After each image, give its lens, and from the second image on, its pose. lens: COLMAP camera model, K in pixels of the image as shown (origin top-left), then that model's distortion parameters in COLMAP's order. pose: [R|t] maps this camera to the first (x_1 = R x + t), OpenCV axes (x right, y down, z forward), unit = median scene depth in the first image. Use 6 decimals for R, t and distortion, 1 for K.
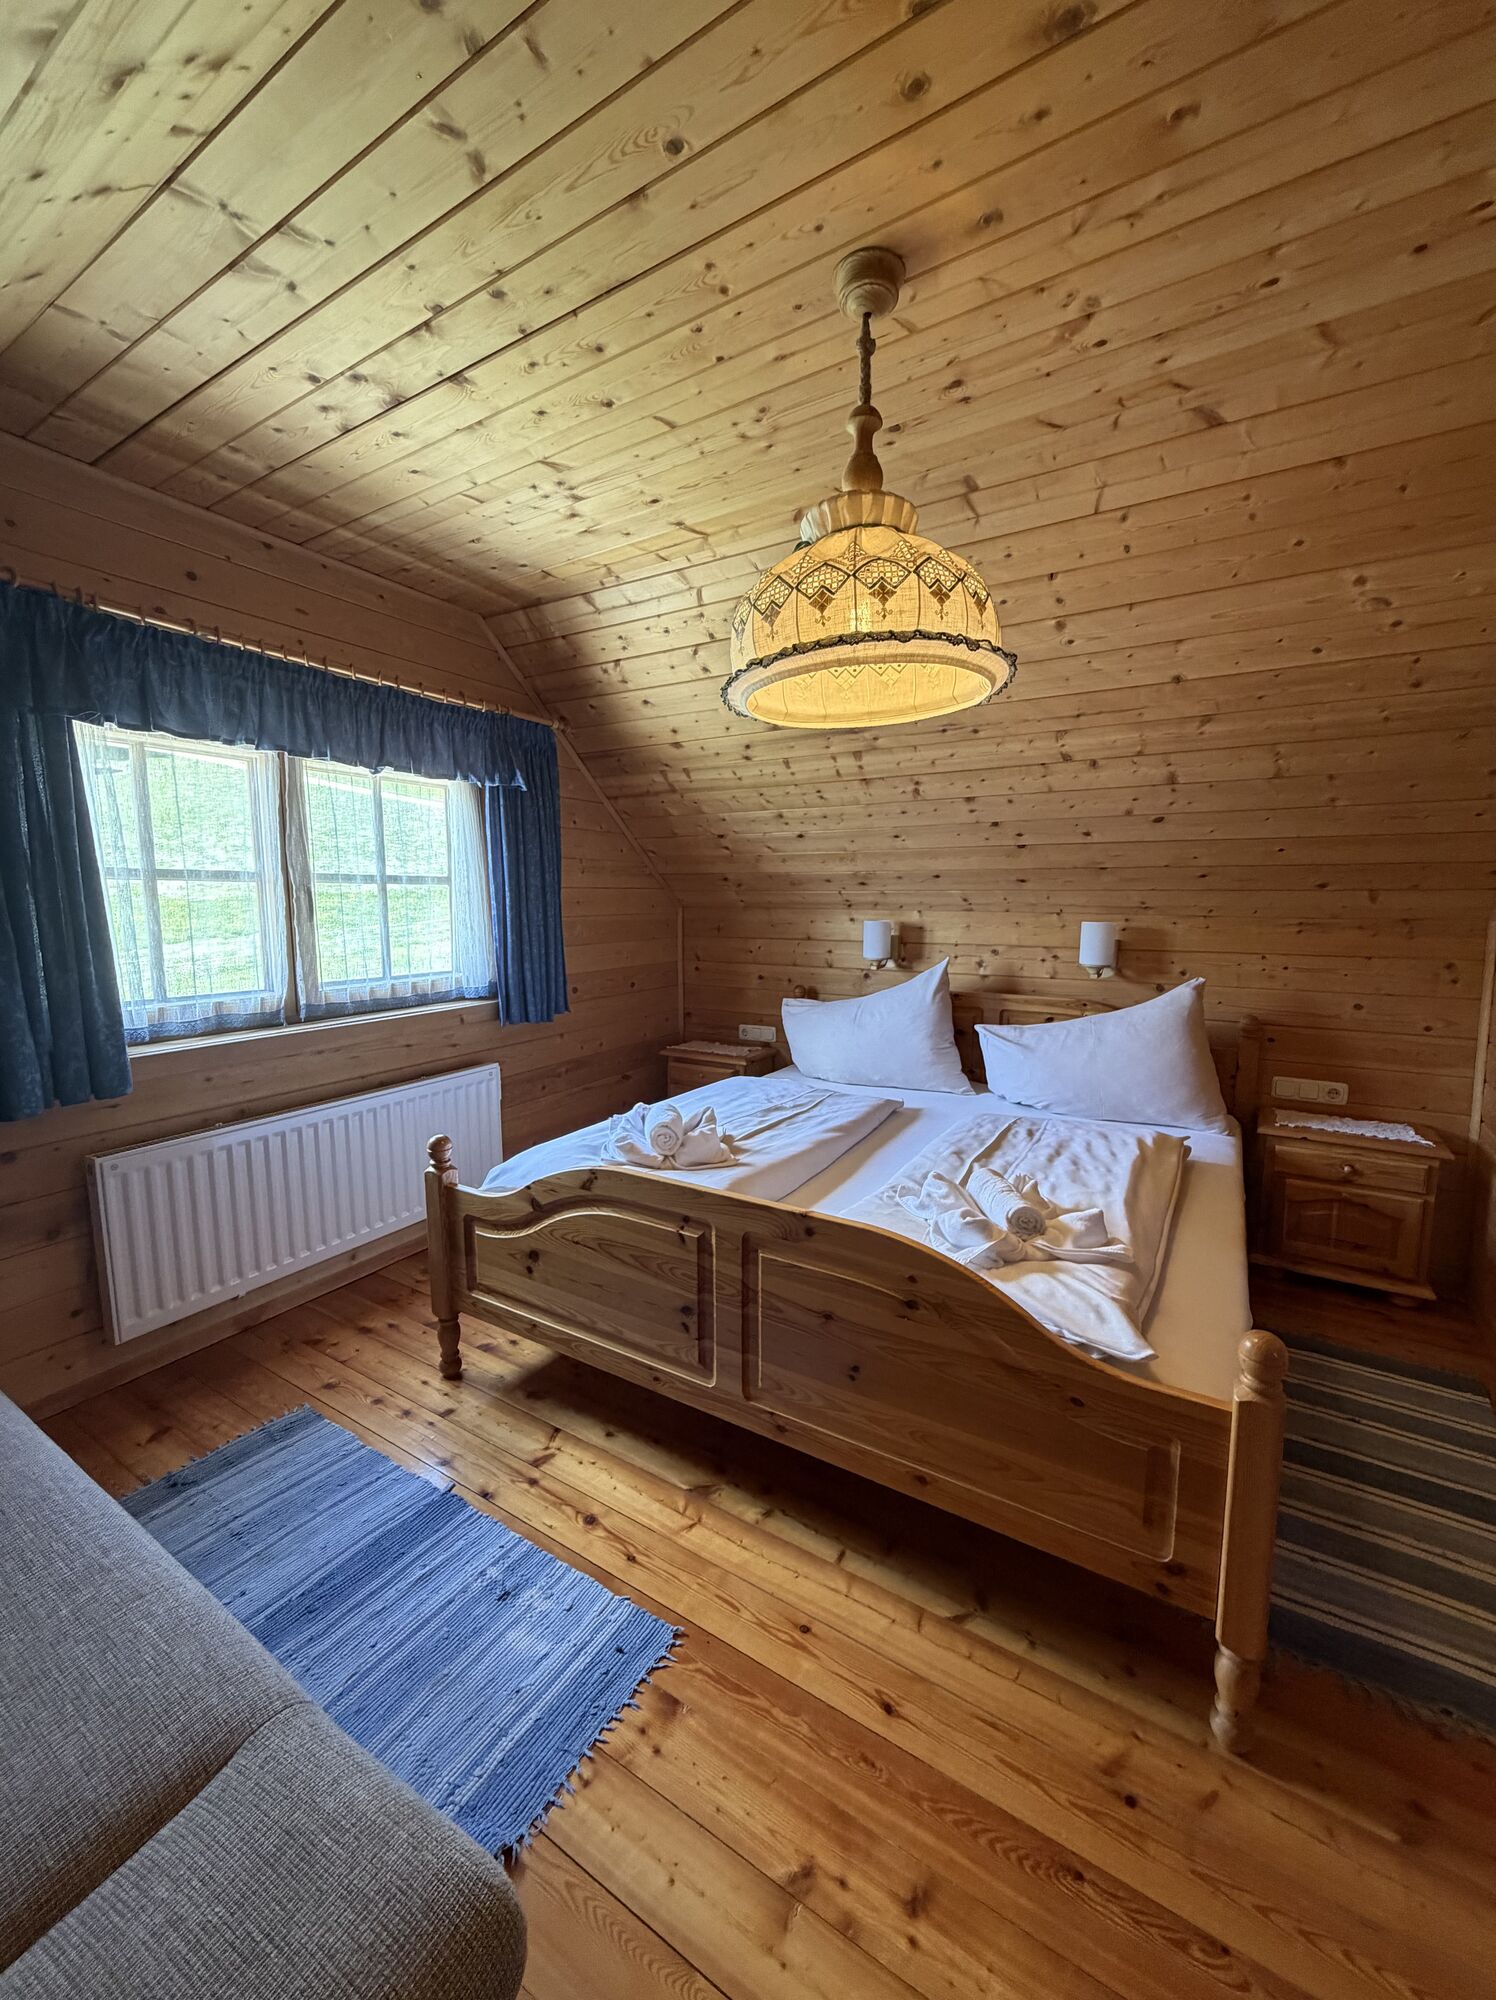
lens RADIAL K [[797.9, 0, 745.0], [0, 797.9, 990.8], [0, 0, 1]] dist [-0.001608, 0.000542]
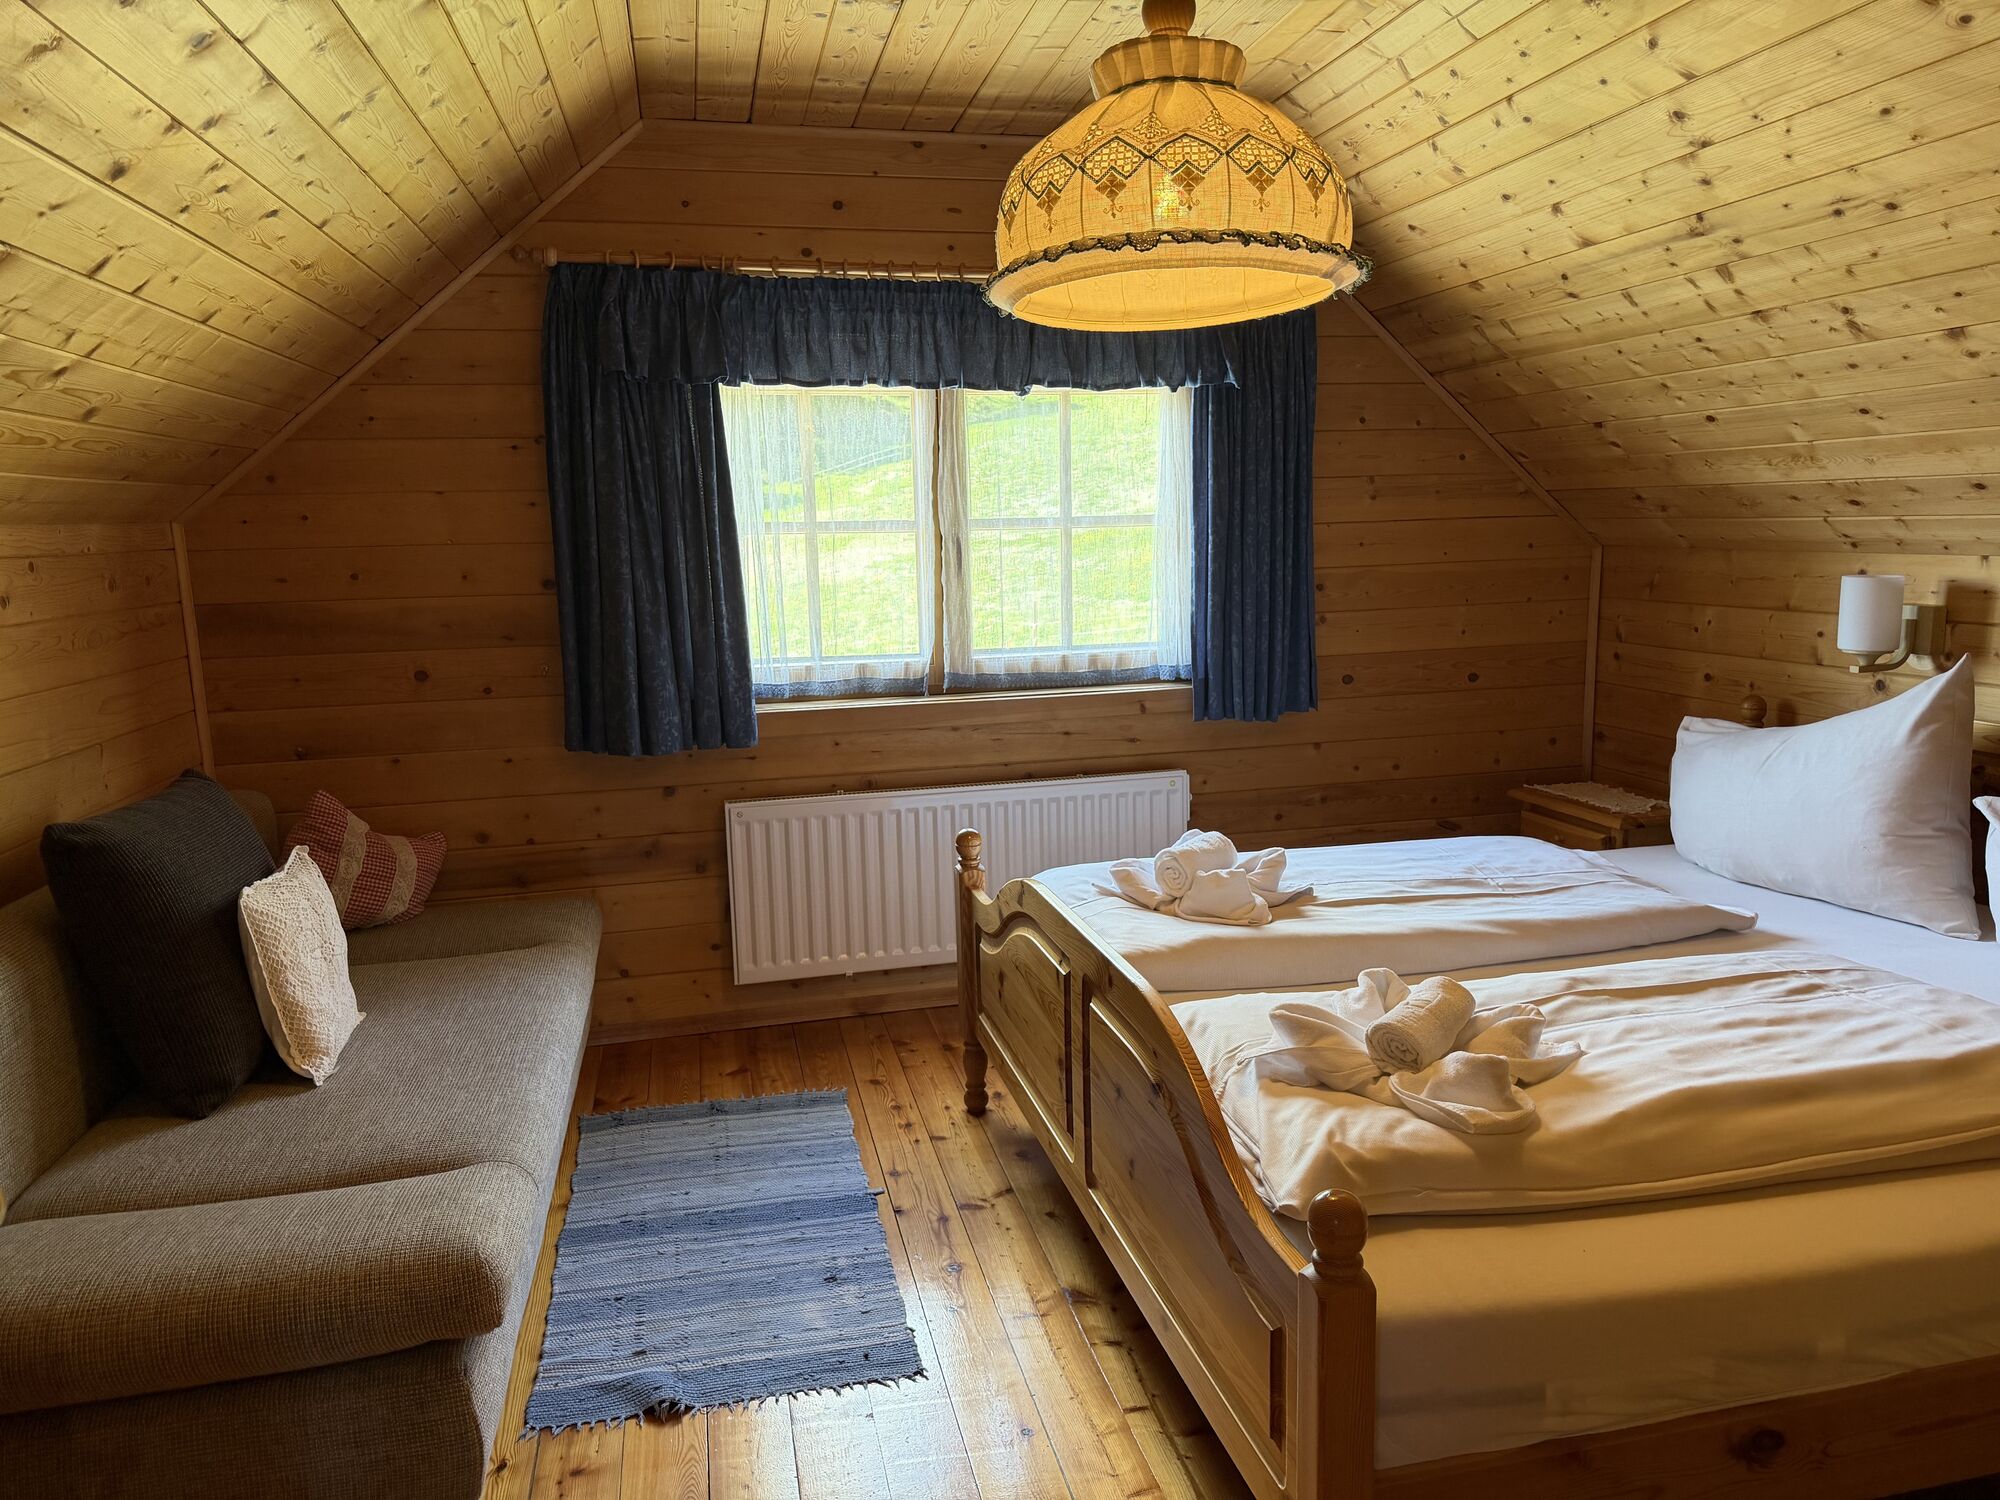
lens RADIAL K [[1416.4, 0, 989.3], [0, 1416.4, 751.0], [0, 0, 1]] dist [0.052831, -0.069486]
pose [[0.697921, 0.095870, -0.709729, 0.681008], [-0.060254, 0.995346, 0.075200, -0.019092], [0.713636, -0.009719, 0.700450, -0.053403]]
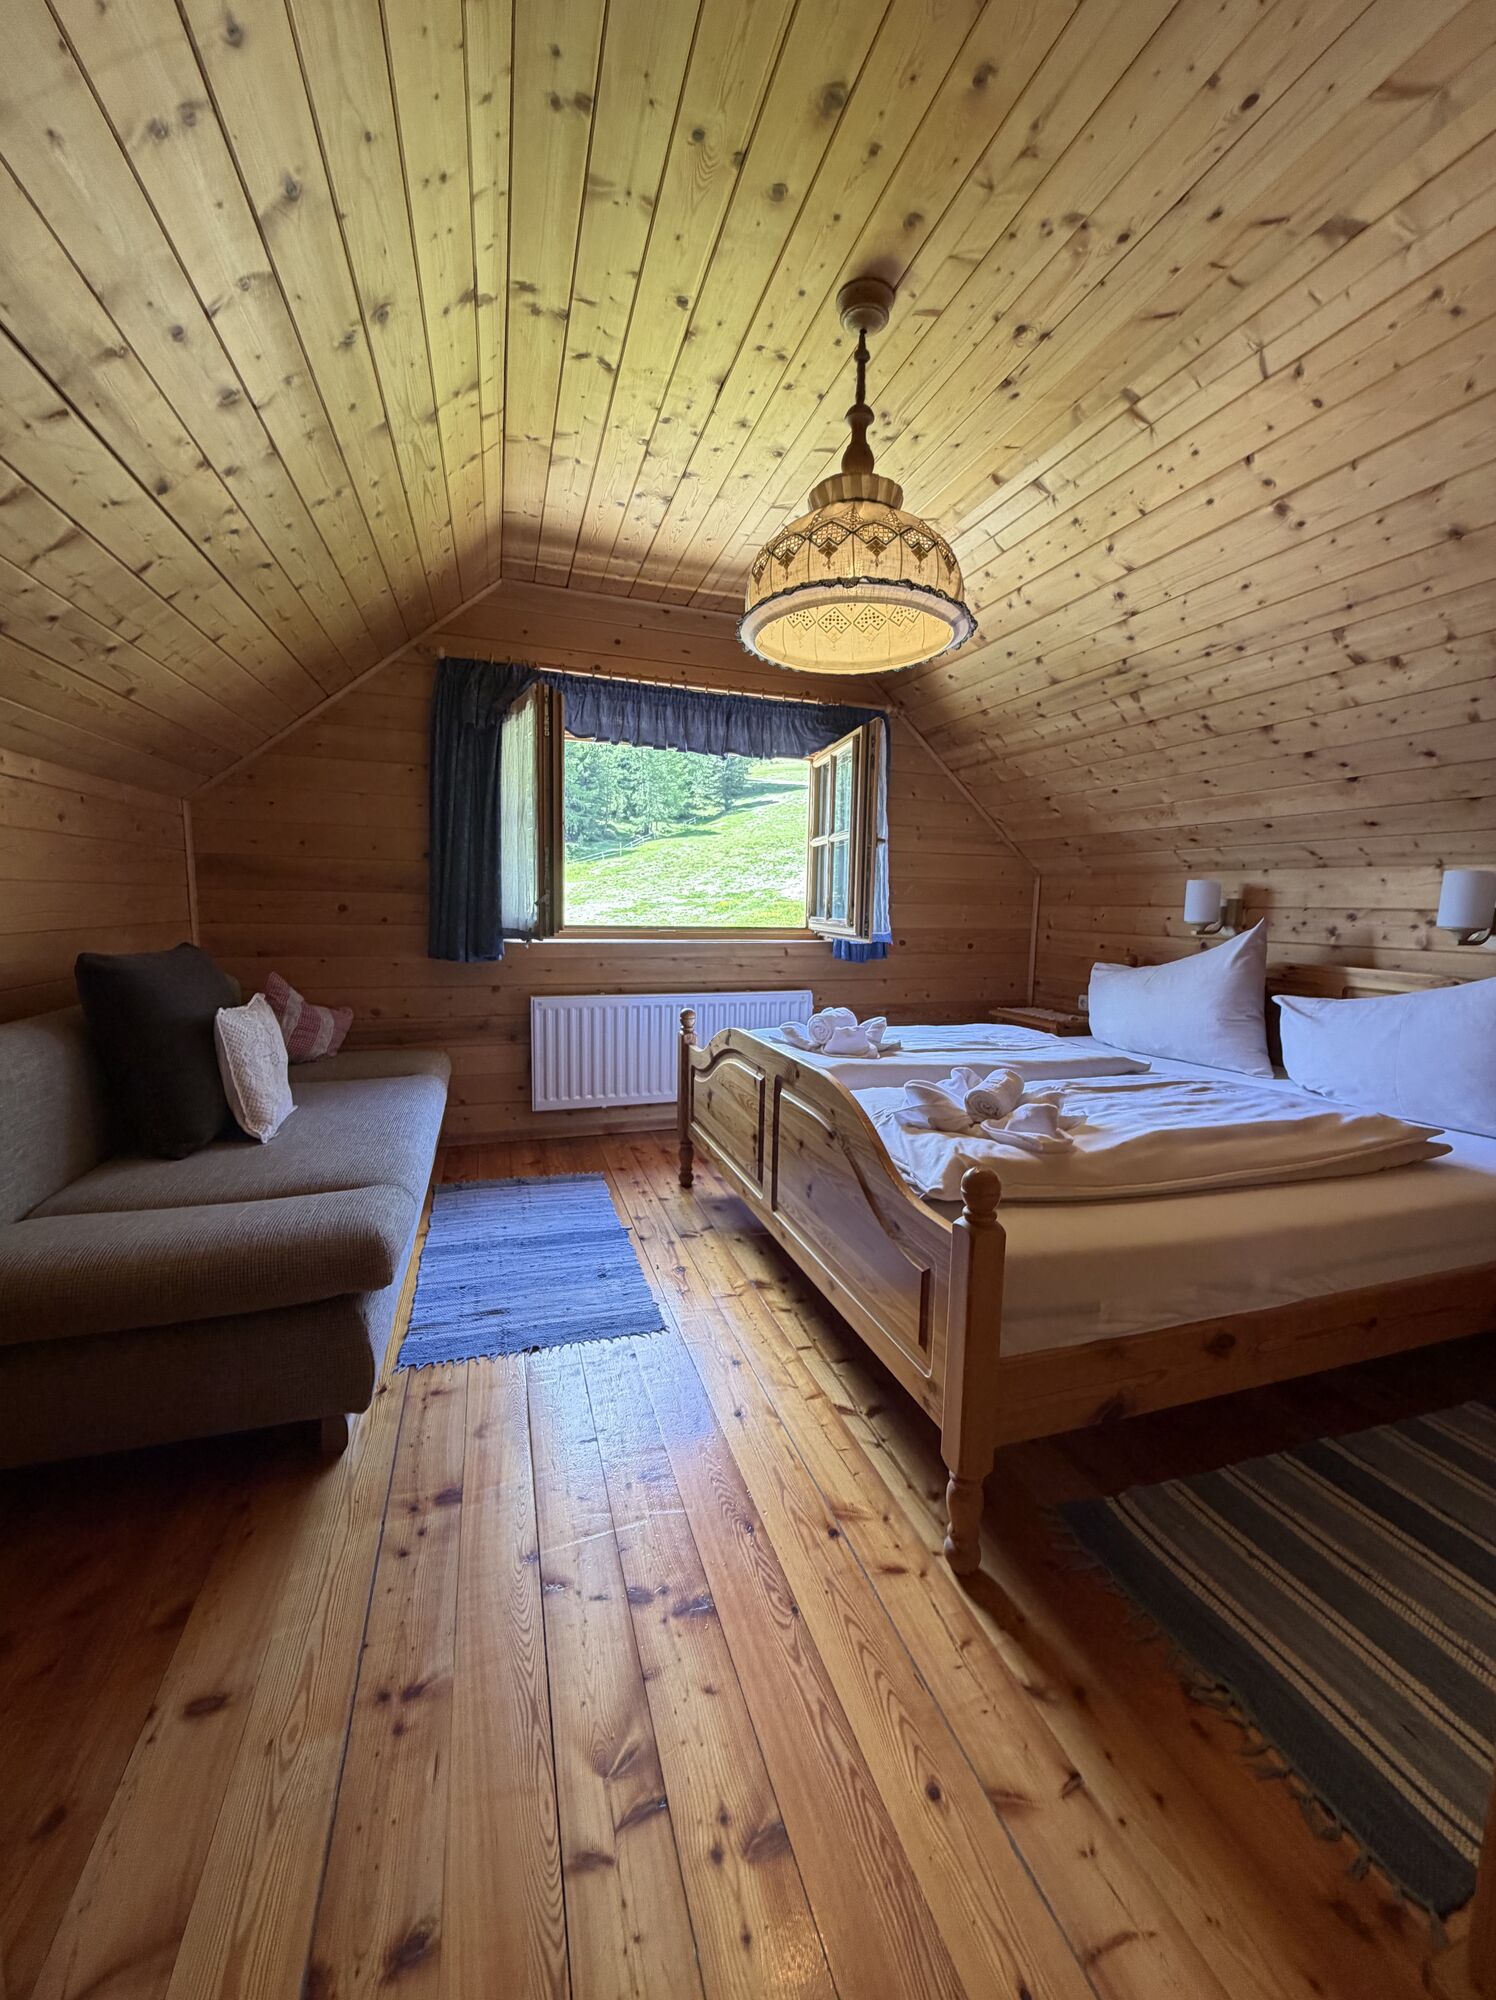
lens RADIAL K [[797.9, 0, 745.6], [0, 797.9, 990.3], [0, 0, 1]] dist [-0.001608, 0.000542]
pose [[0.765866, 0.087570, -0.637009, 0.561380], [-0.096745, 0.995098, 0.020481, 0.105739], [0.635680, 0.045942, 0.770584, -0.018357]]
